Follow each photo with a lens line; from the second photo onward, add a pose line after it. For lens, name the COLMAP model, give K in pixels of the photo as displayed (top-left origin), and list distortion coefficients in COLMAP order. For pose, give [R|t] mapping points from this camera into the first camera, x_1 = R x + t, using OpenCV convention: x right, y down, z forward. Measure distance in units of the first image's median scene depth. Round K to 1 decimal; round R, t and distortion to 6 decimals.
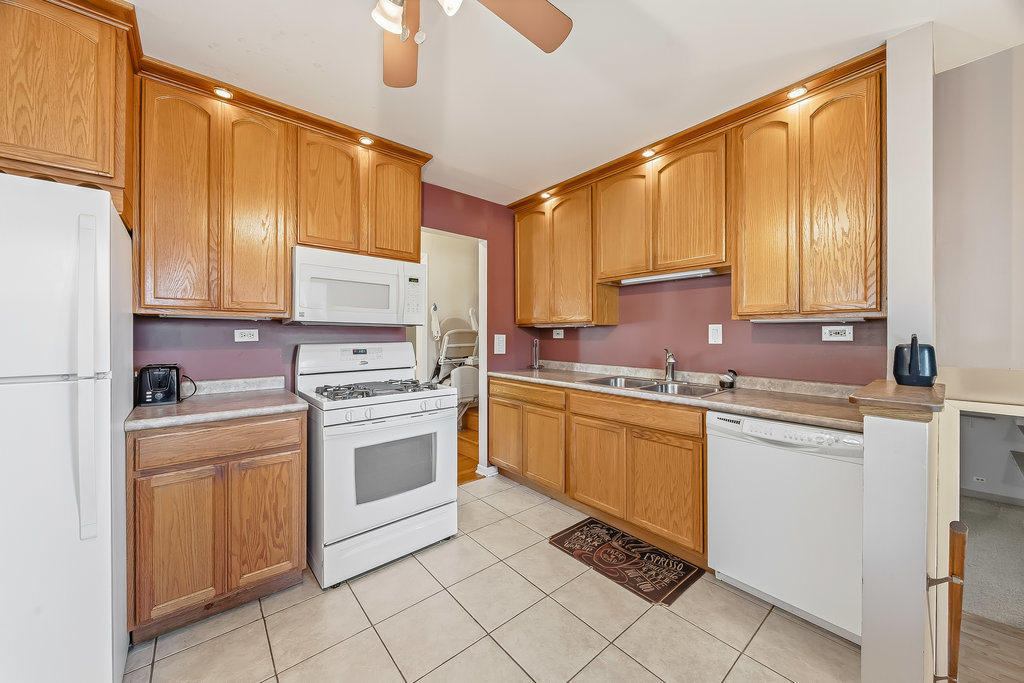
lens RADIAL K [[367.7, 0, 514.6], [0, 367.7, 337.5], [0, 0, 1]] dist [-0.001401, -0.000370]
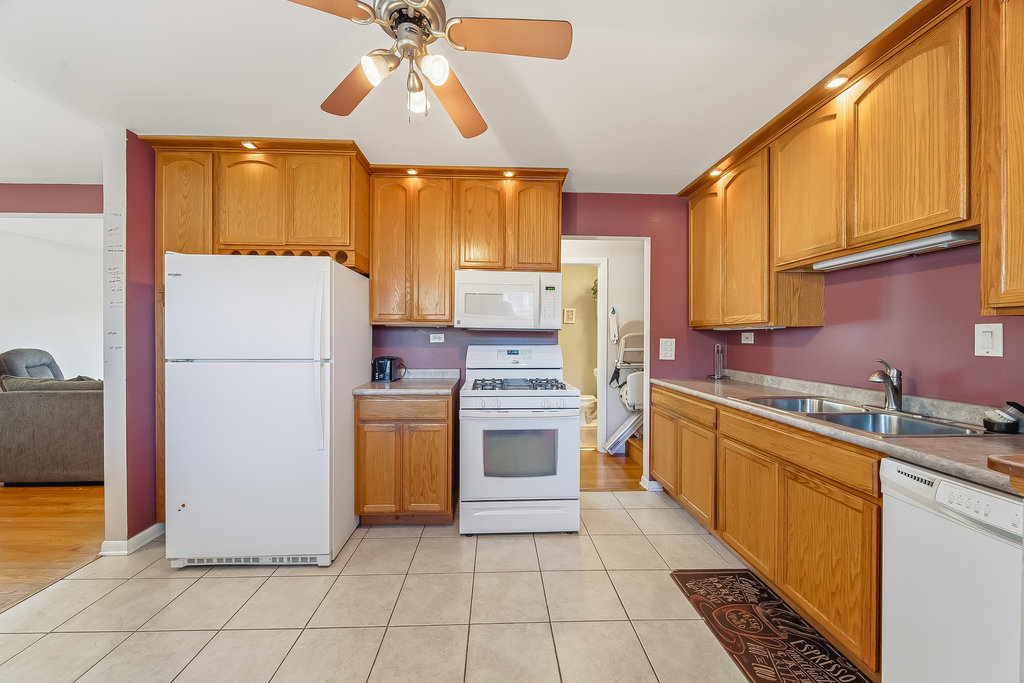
lens RADIAL K [[374.7, 0, 512.0], [0, 374.7, 341.5], [0, 0, 1]] dist [-0.000383, -0.000276]
pose [[0.787069, 0.010791, -0.616770, 0.343410], [-0.008995, 0.999941, 0.006018, -0.003791], [0.616799, 0.000811, 0.787120, 0.056741]]
